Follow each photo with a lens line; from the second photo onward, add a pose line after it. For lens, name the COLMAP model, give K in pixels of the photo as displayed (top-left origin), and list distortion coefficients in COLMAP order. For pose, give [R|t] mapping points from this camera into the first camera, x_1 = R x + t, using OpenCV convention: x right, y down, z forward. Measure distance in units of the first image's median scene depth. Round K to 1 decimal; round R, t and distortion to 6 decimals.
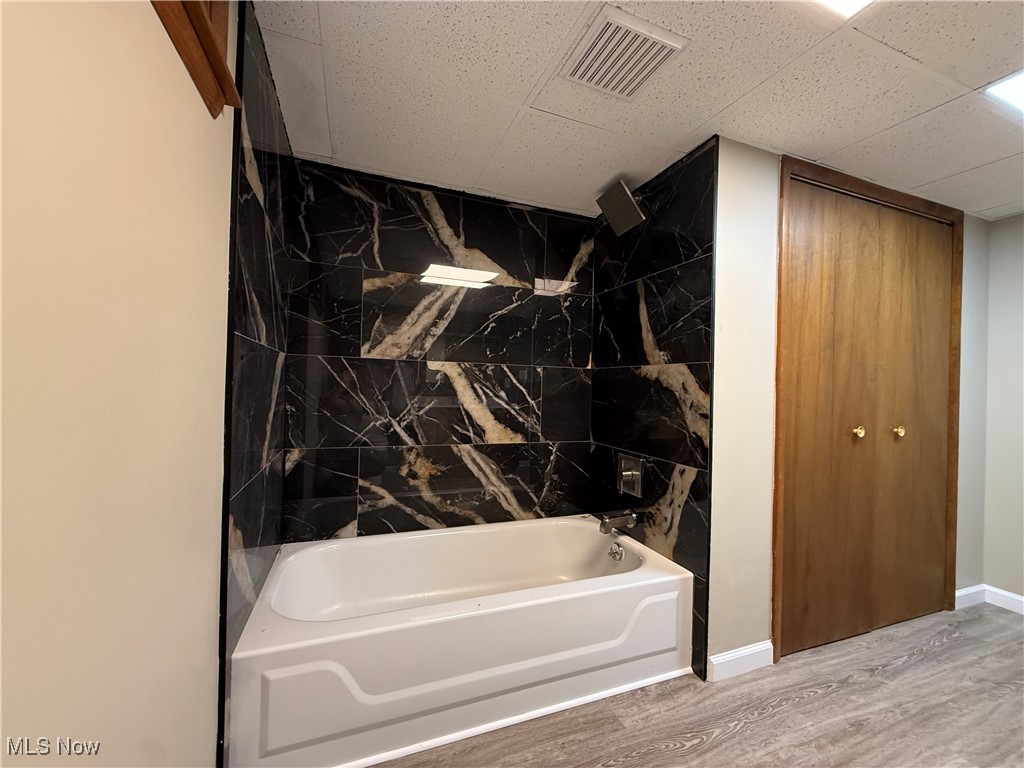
lens RADIAL K [[407.7, 0, 510.2], [0, 407.7, 383.8], [0, 0, 1]] dist [0.002188, -0.000497]
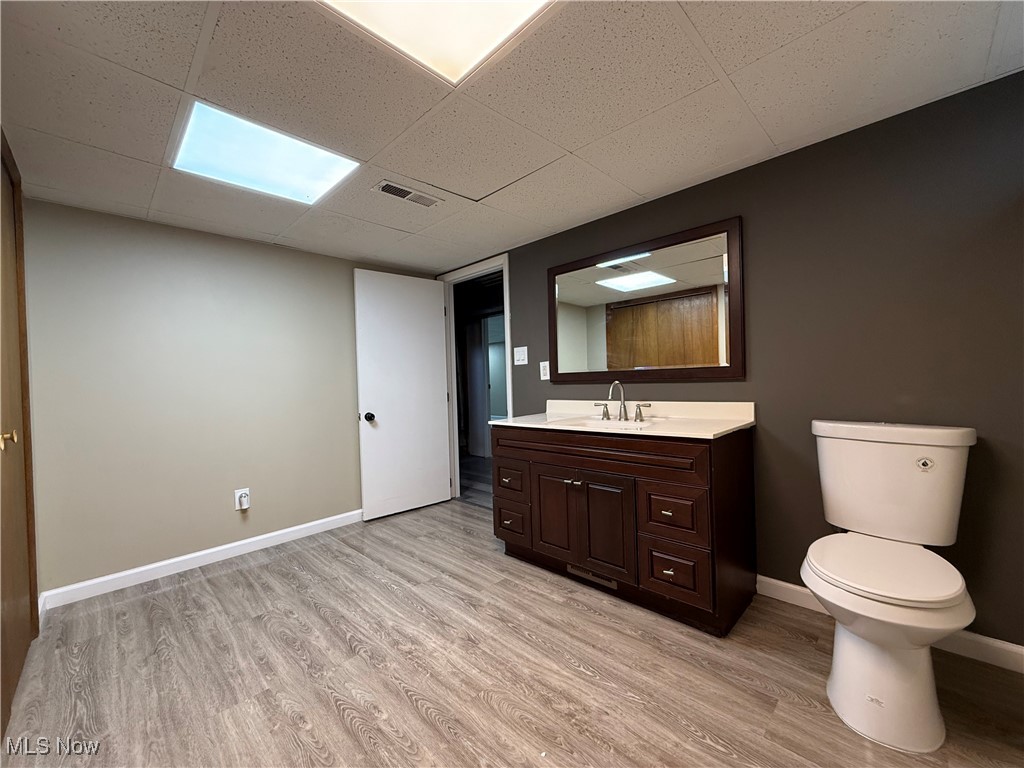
lens RADIAL K [[407.7, 0, 510.2], [0, 407.7, 383.8], [0, 0, 1]] dist [0.002188, -0.000497]
pose [[-0.414489, -0.020337, 0.909827, -0.157421], [0.013269, 0.999509, 0.028387, 0.008481], [-0.909958, 0.023839, -0.414015, 0.577994]]
